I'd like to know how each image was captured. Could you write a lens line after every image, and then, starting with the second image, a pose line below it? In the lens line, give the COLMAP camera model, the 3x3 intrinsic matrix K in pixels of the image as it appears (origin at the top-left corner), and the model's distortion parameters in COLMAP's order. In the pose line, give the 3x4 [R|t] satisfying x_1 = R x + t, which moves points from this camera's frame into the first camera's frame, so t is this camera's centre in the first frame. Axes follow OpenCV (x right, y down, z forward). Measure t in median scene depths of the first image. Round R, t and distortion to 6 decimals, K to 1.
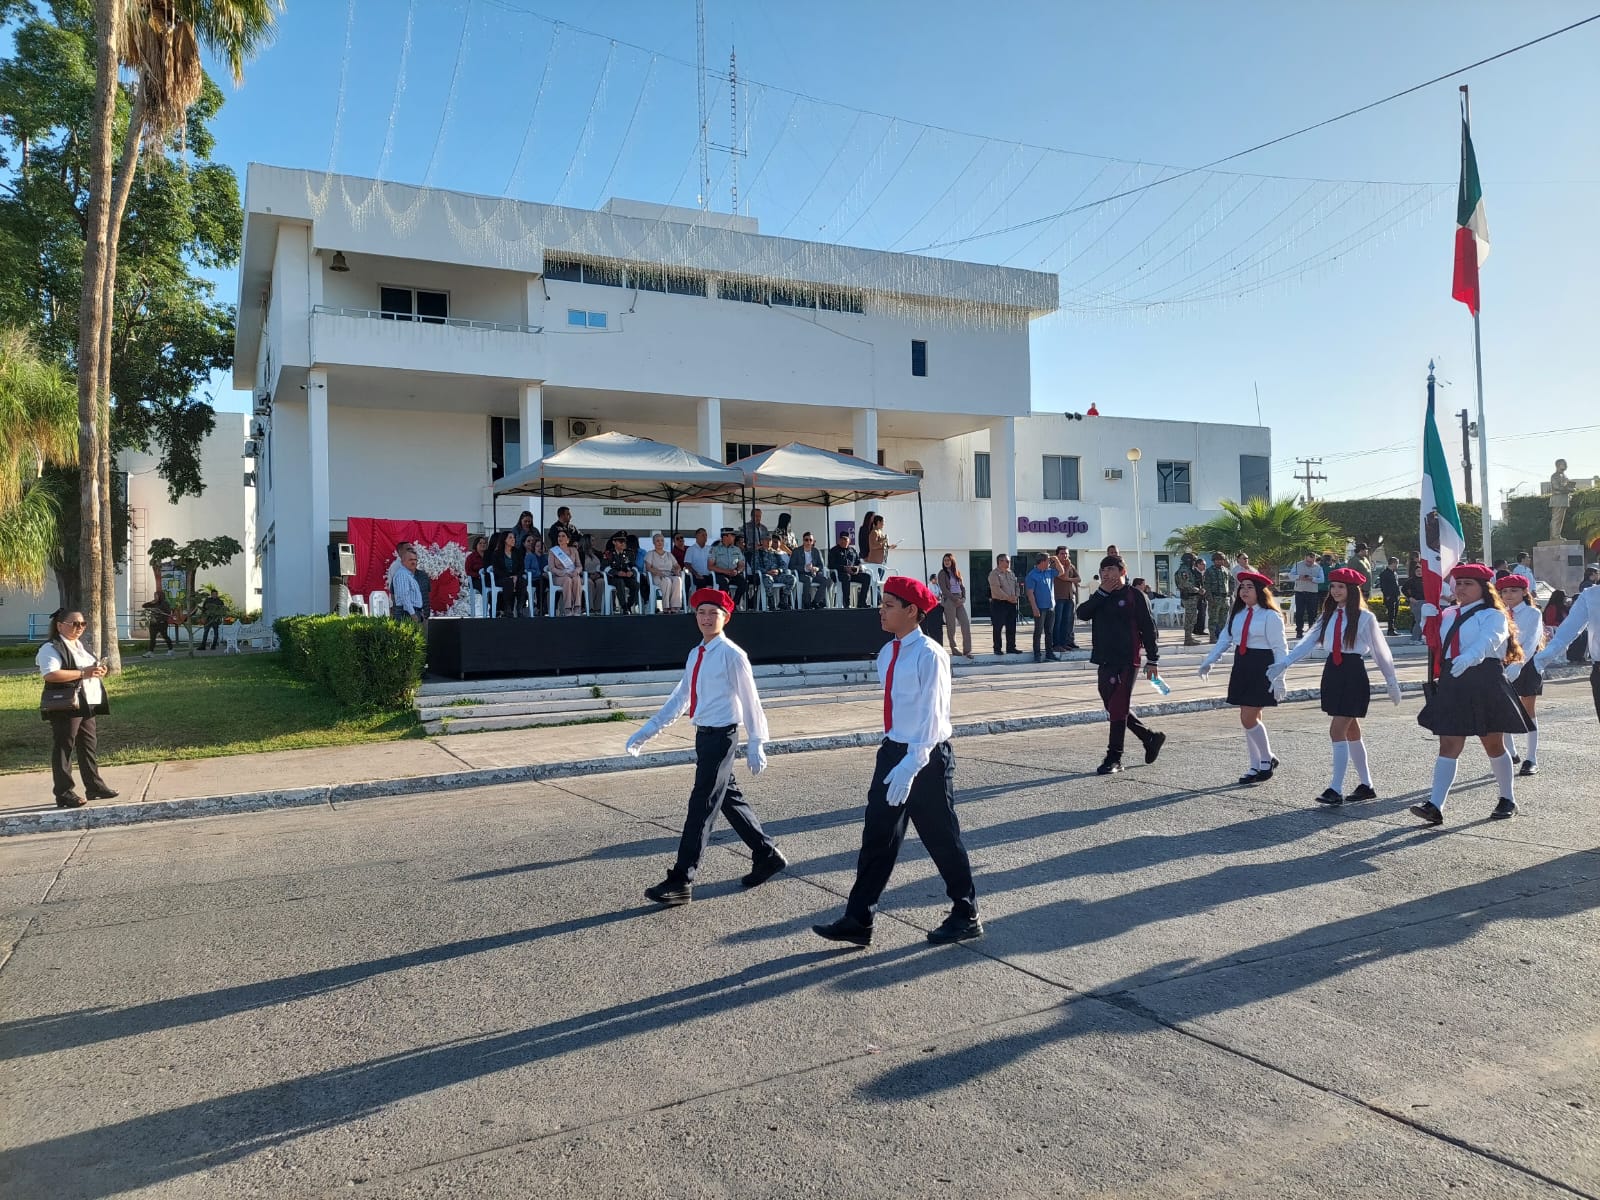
lens RADIAL K [[1136.1, 0, 783.7], [0, 1136.1, 585.4], [0, 0, 1]] dist [0.034563, -0.030567]
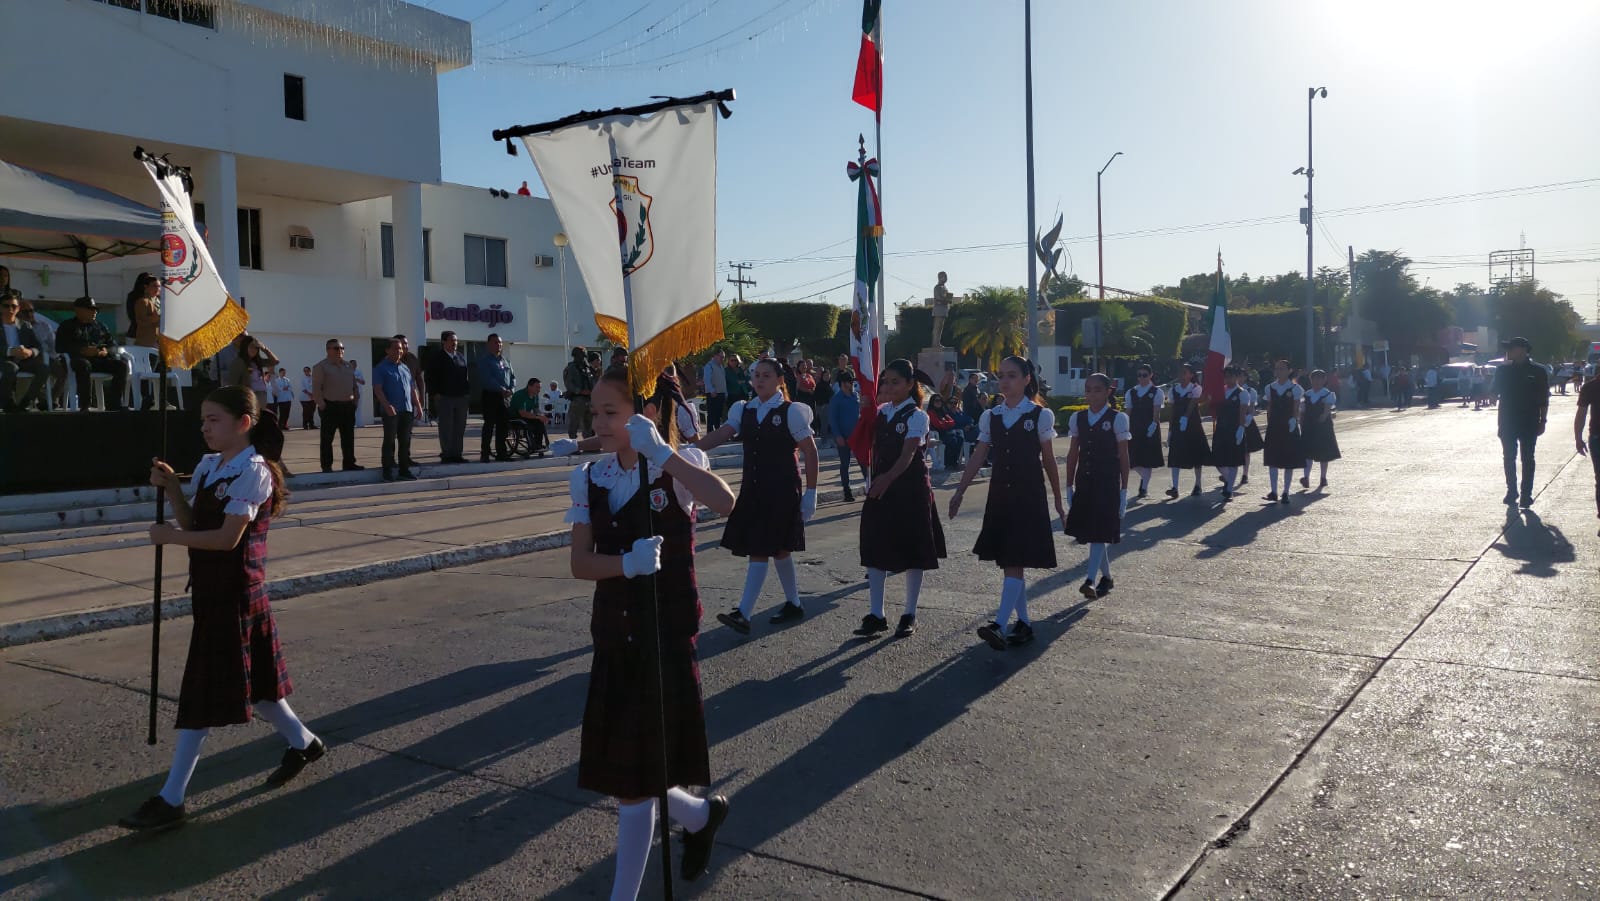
lens RADIAL K [[1159.4, 0, 798.3], [0, 1159.4, 423.9], [0, 0, 1]] dist [0.067142, -0.043099]
pose [[0.888035, 0.000662, 0.459776, 0.056808], [-0.018145, 0.999270, 0.033606, -0.001667], [-0.459418, -0.038186, 0.887399, 0.089161]]
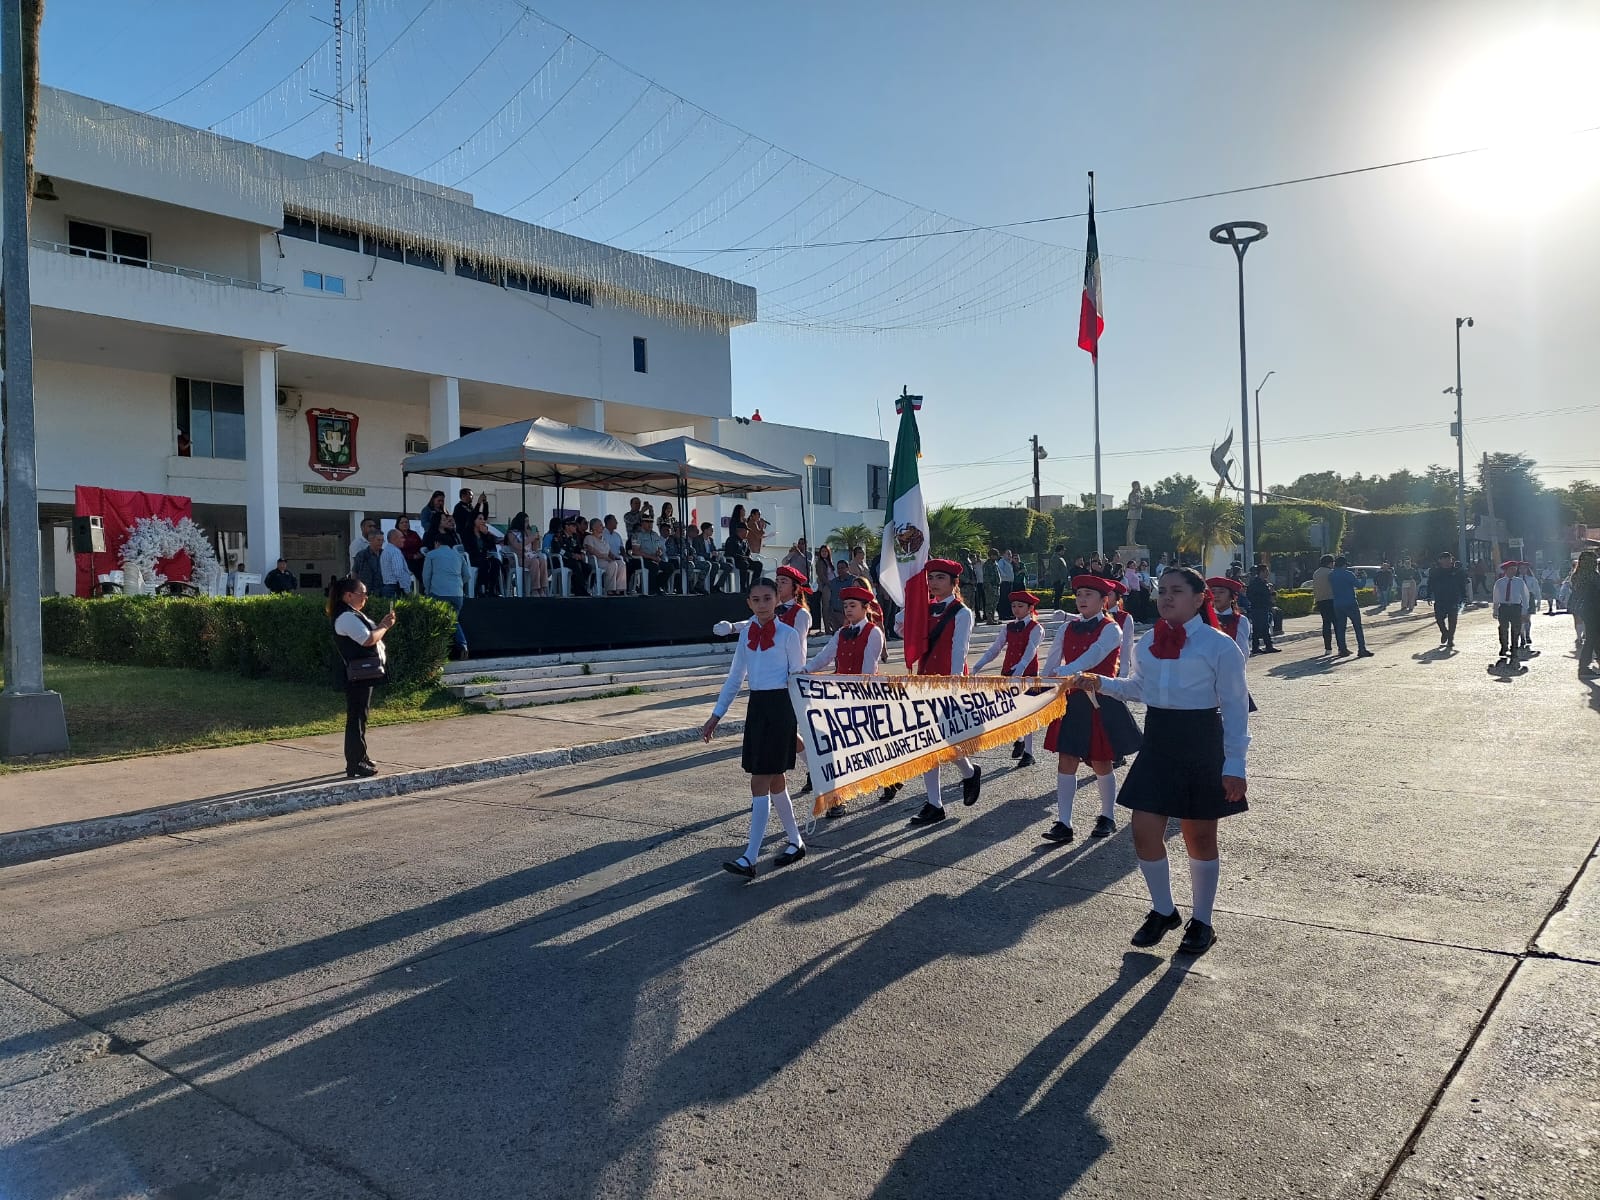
lens RADIAL K [[1136.1, 0, 795.4], [0, 1136.1, 610.6], [0, 0, 1]] dist [0.034563, -0.030567]
pose [[0.921113, 0.002911, 0.389285, -0.168366], [-0.014095, 0.999566, 0.025878, 0.004288], [-0.389040, -0.029323, 0.920754, -0.016704]]
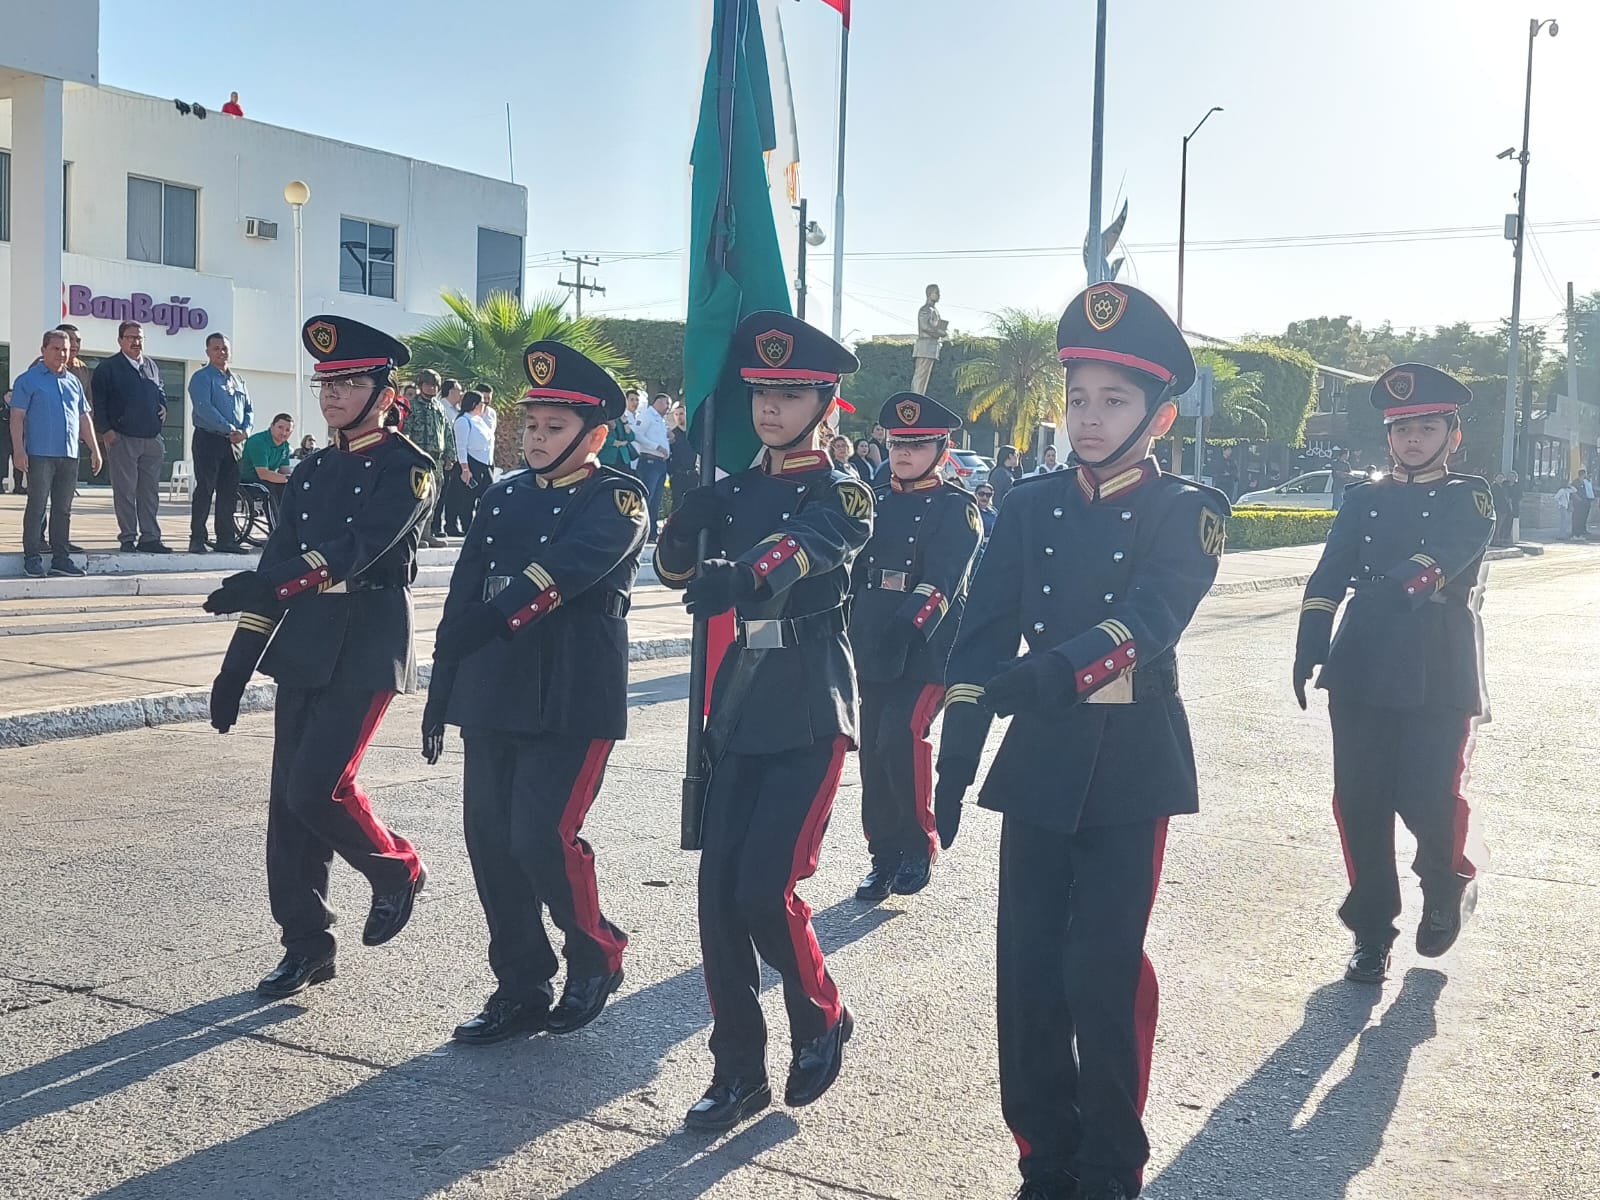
lens RADIAL K [[1889.9, 0, 781.9], [0, 1889.9, 587.6], [0, 0, 1]] dist [0.069793, 0.000000]
pose [[0.853509, 0.026596, 0.520399, 0.044787], [-0.067422, 0.995938, 0.059678, 0.003903], [-0.516698, -0.086022, 0.851835, 0.109199]]
